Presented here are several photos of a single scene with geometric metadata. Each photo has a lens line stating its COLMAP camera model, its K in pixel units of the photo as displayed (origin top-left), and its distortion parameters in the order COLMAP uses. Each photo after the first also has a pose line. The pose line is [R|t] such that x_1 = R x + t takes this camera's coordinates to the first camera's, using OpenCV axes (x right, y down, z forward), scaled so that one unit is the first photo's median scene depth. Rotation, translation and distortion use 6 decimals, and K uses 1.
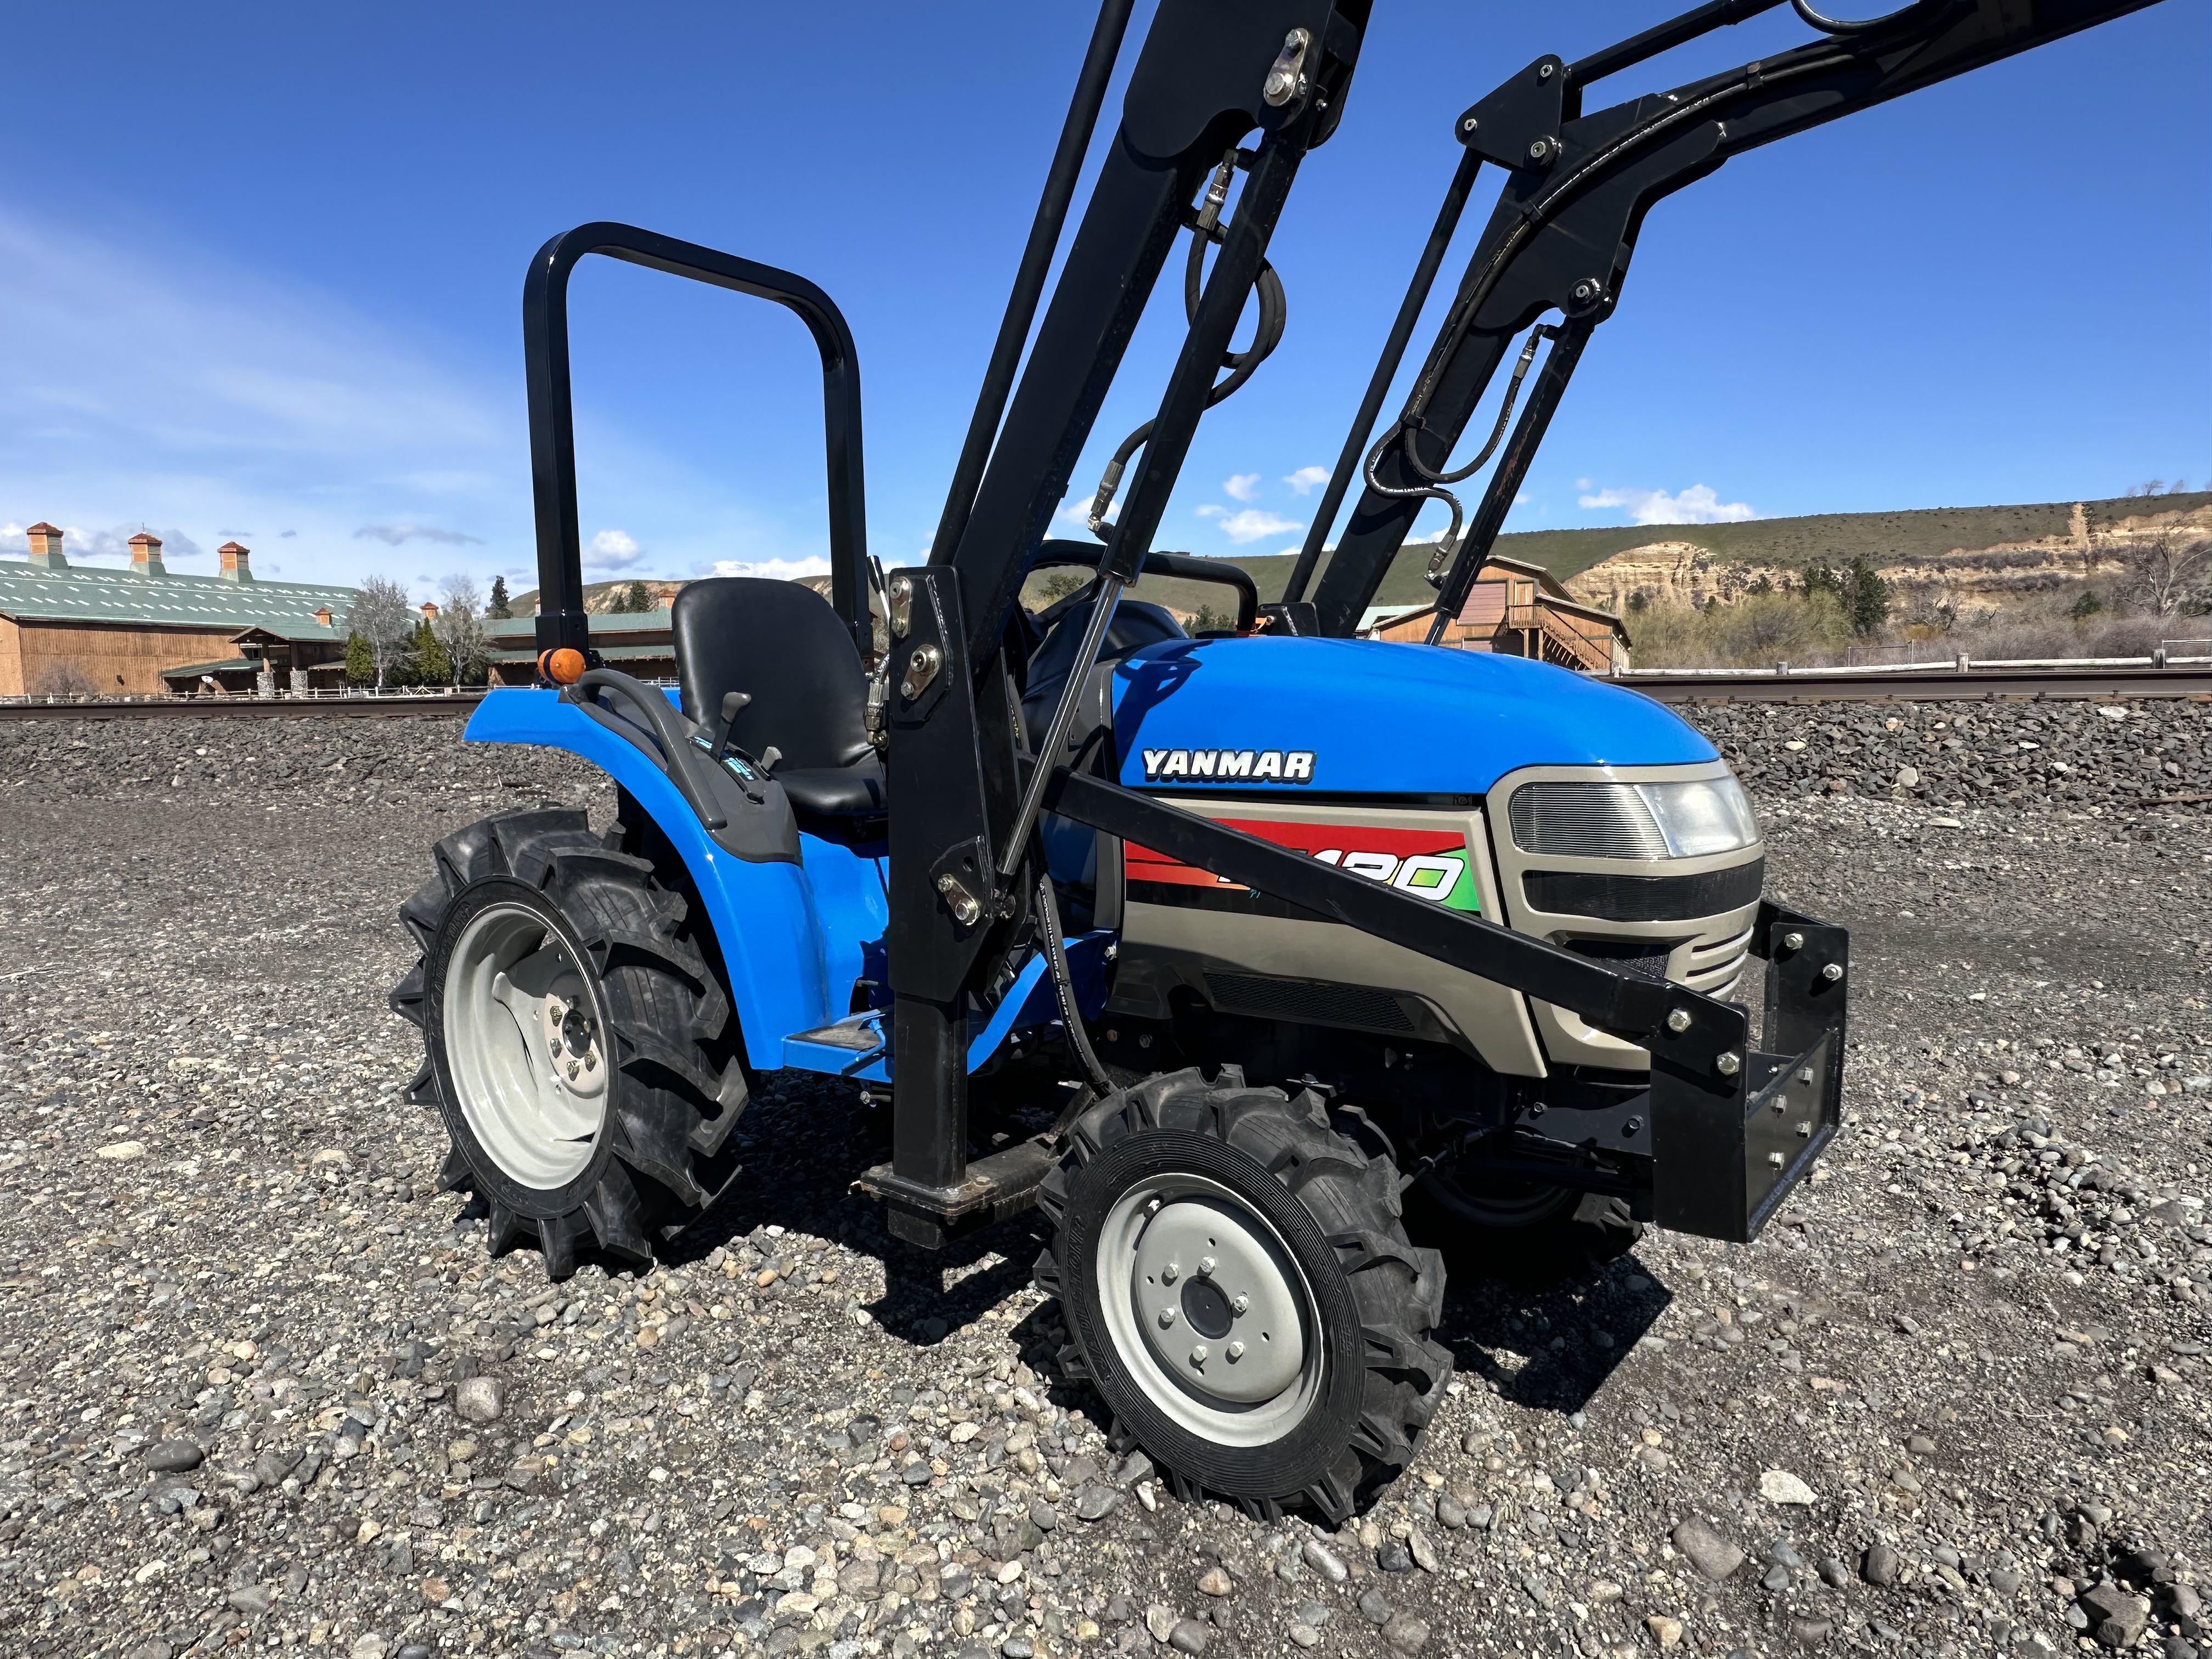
lens RADIAL K [[1423.2, 0, 1111.0], [0, 1423.2, 854.4], [0, 0, 1]] dist [-0.005677, 0.000760]
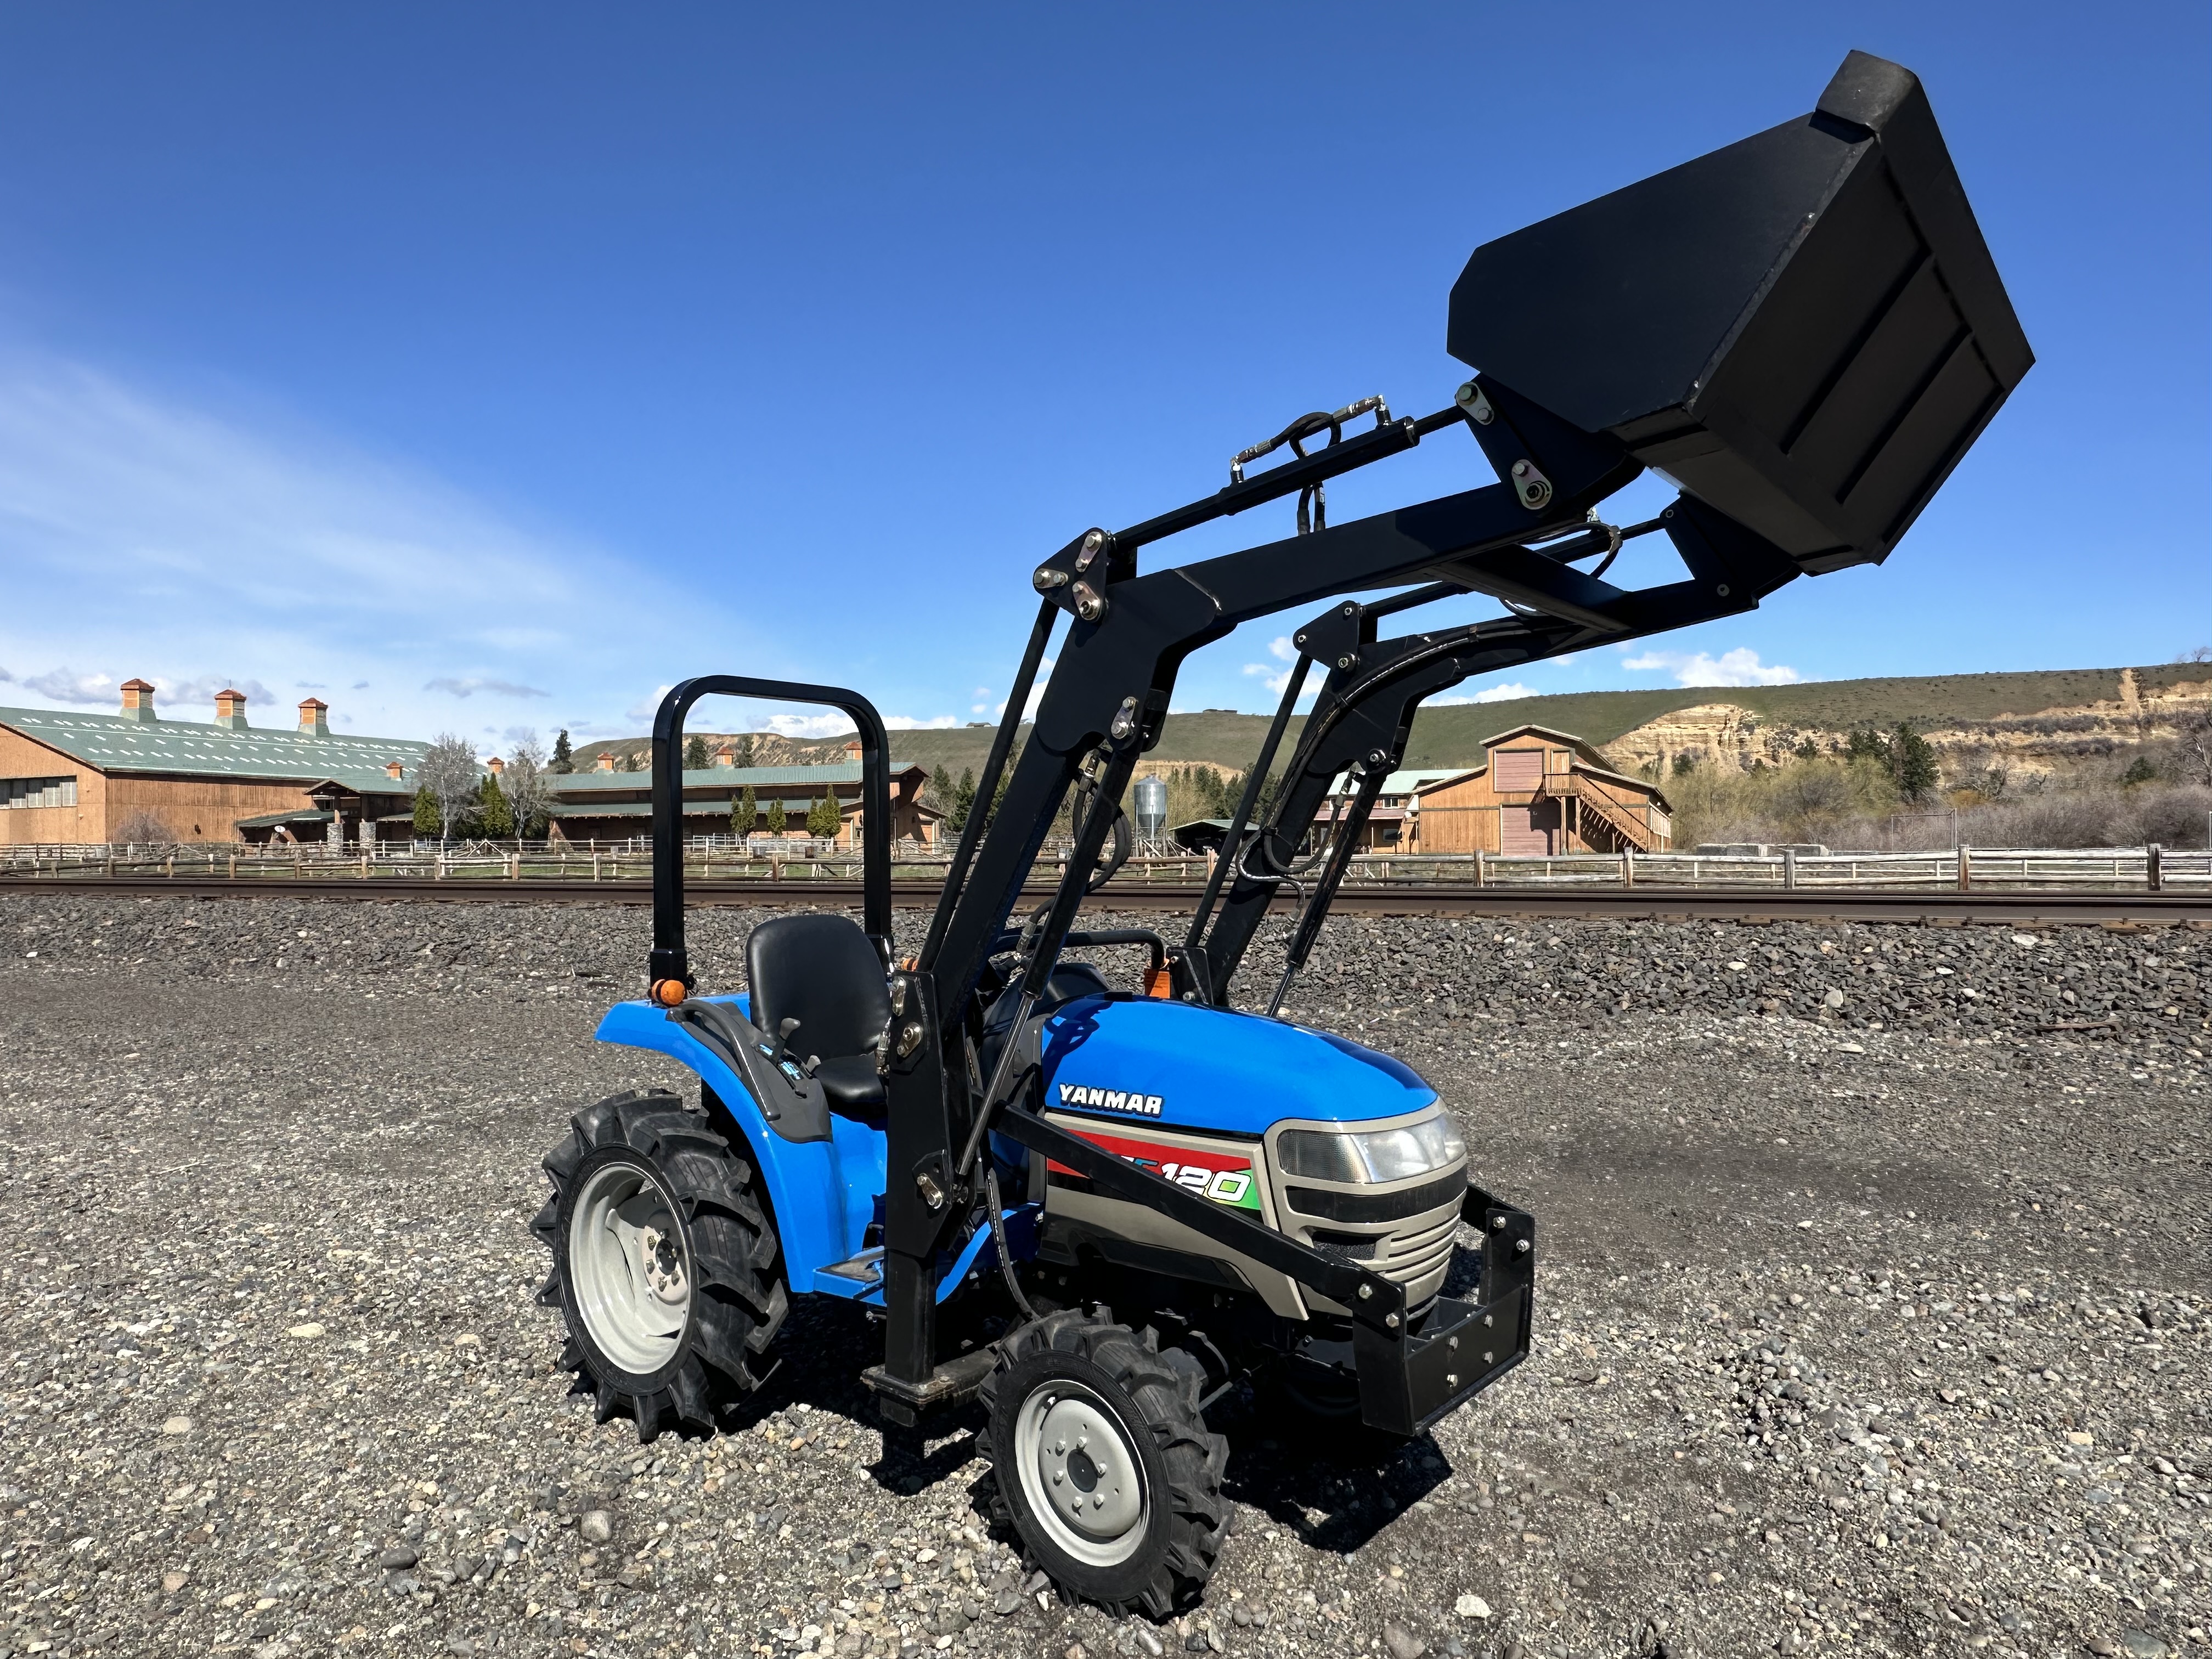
lens RADIAL K [[1457.1, 0, 1120.0], [0, 1457.1, 846.5], [0, 0, 1]] dist [-0.003899, -0.002720]
pose [[0.999446, 0.009770, -0.031808, 0.115486], [-0.013020, 0.994530, -0.103634, -0.142483], [0.030622, 0.103991, 0.994107, -0.475184]]
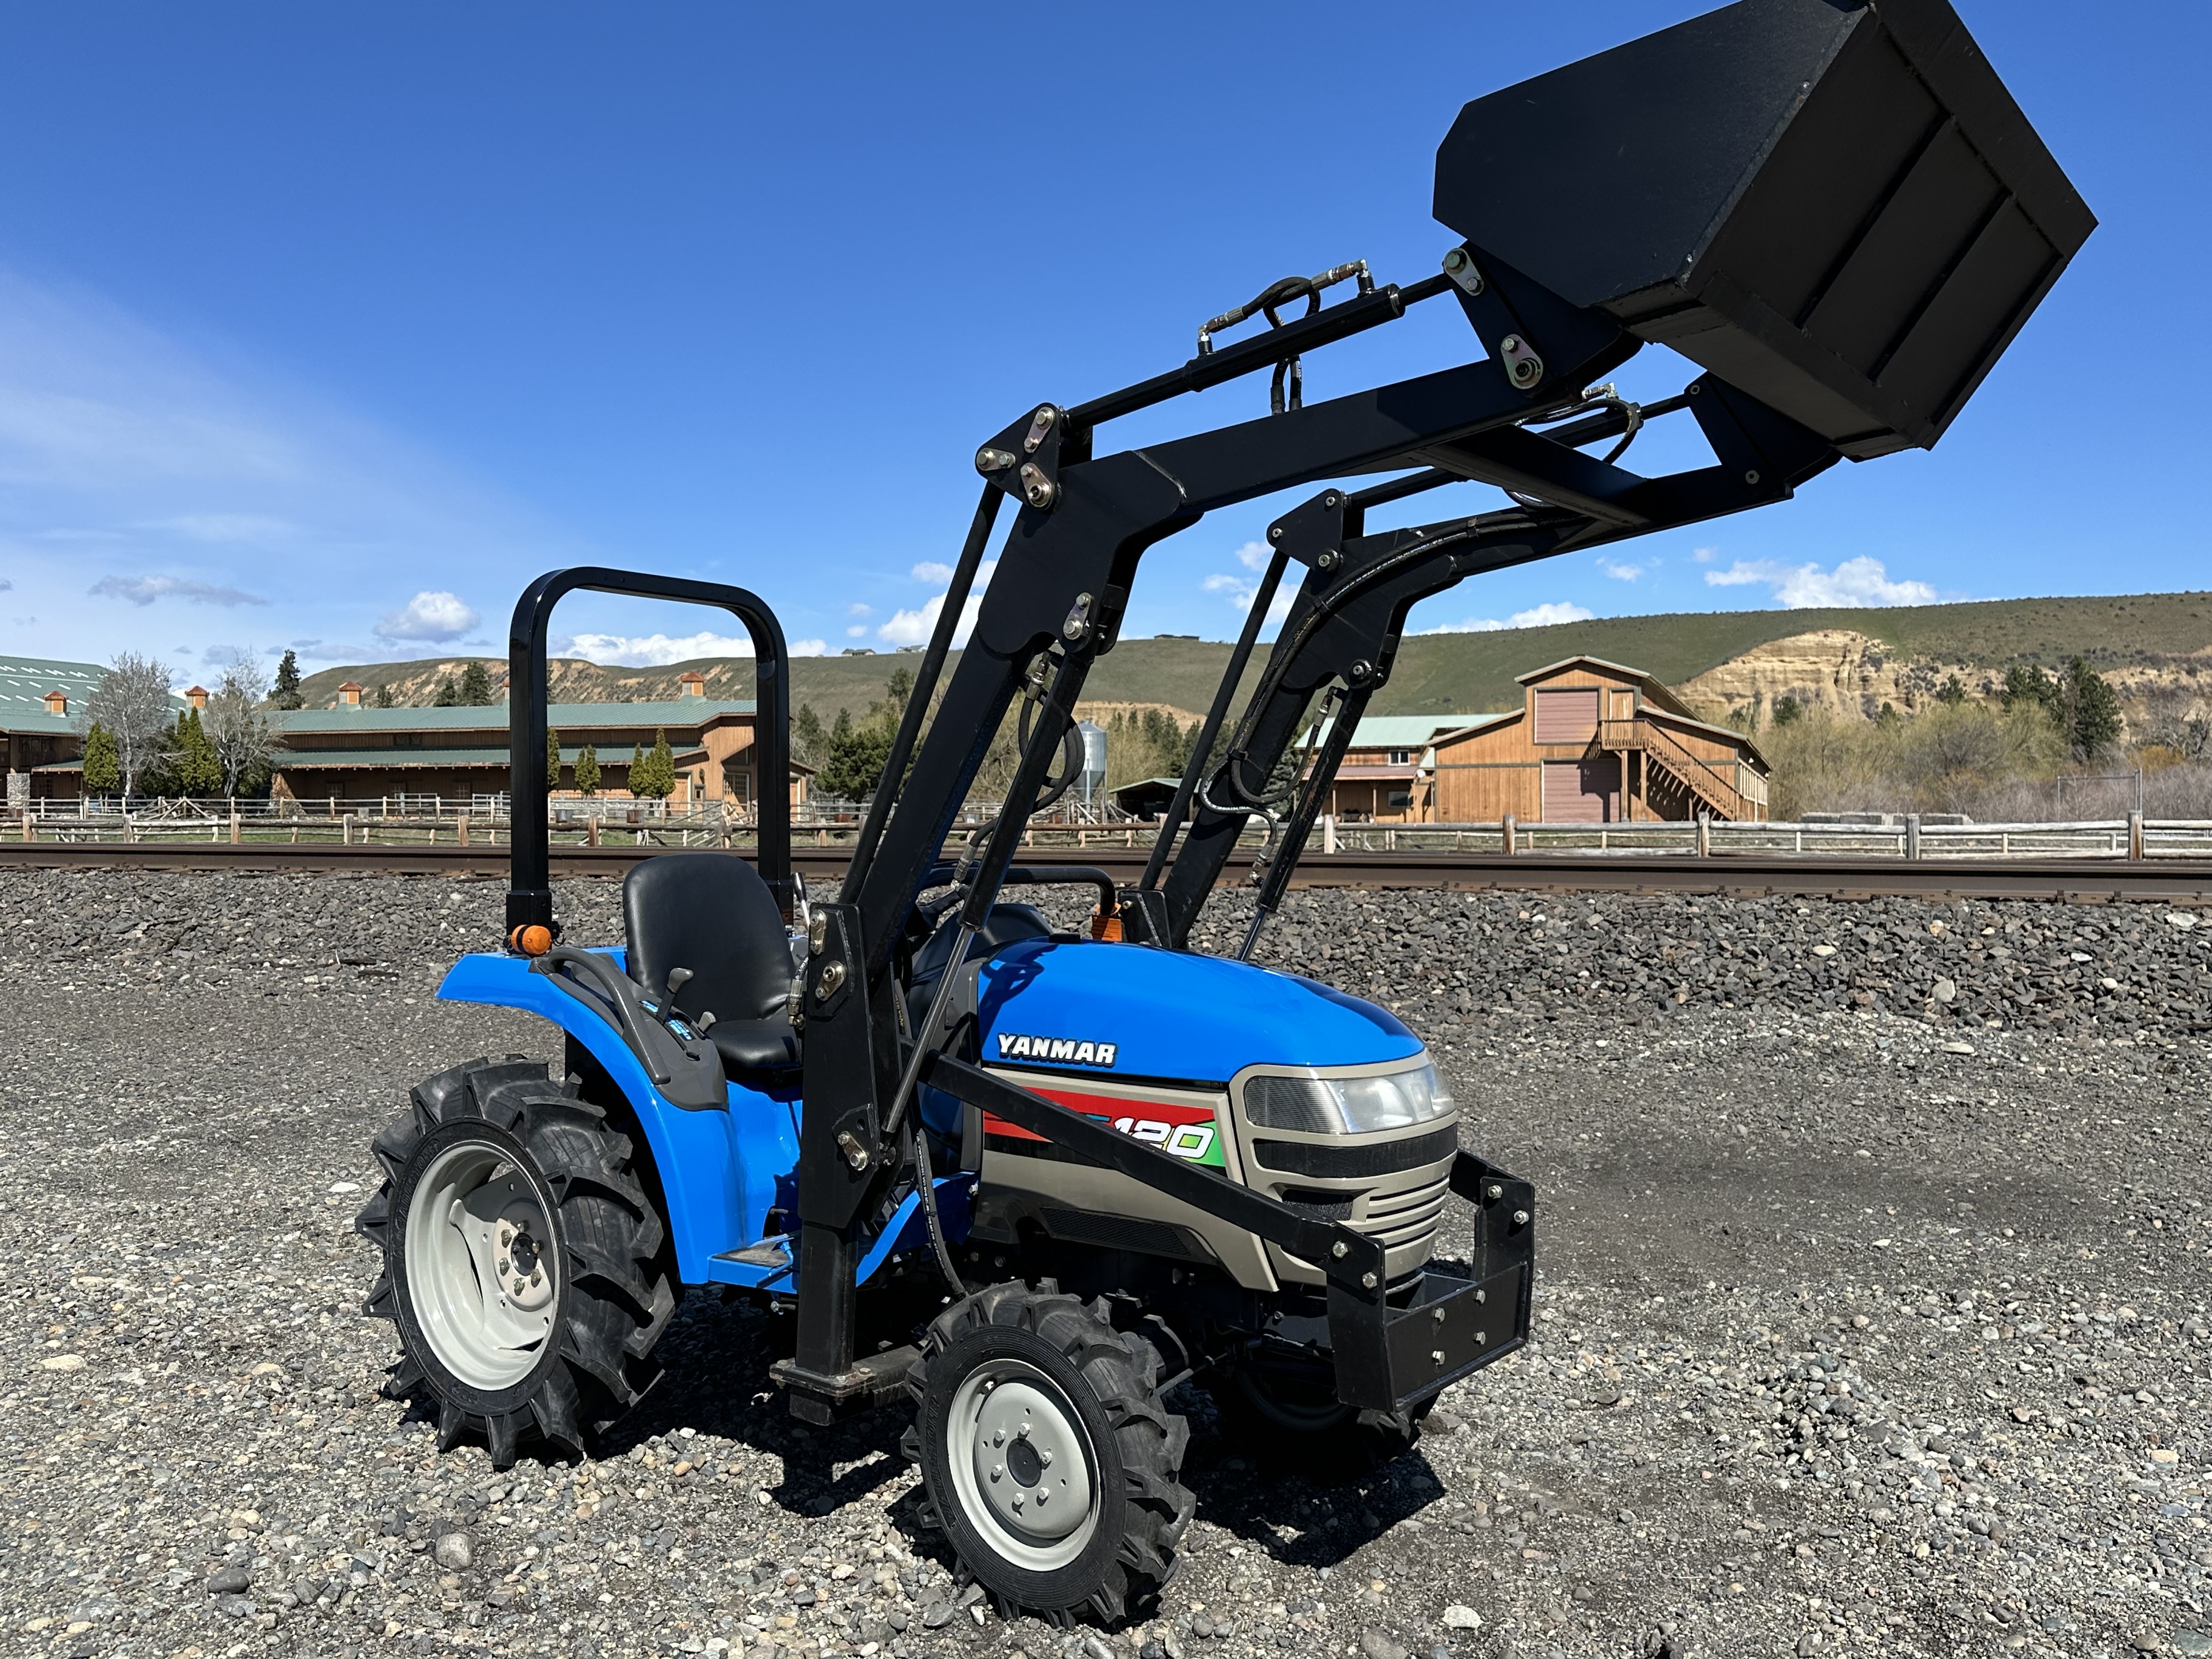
lens RADIAL K [[1932.0, 0, 1106.0], [0, 1932.0, 829.5], [0, 0, 1]] dist [0.182929, -0.381306]
pose [[0.999873, 0.015916, 0.001125, 0.102245], [-0.015728, 0.995025, -0.098374, -0.075830], [-0.002685, 0.098344, 0.995149, -0.703058]]
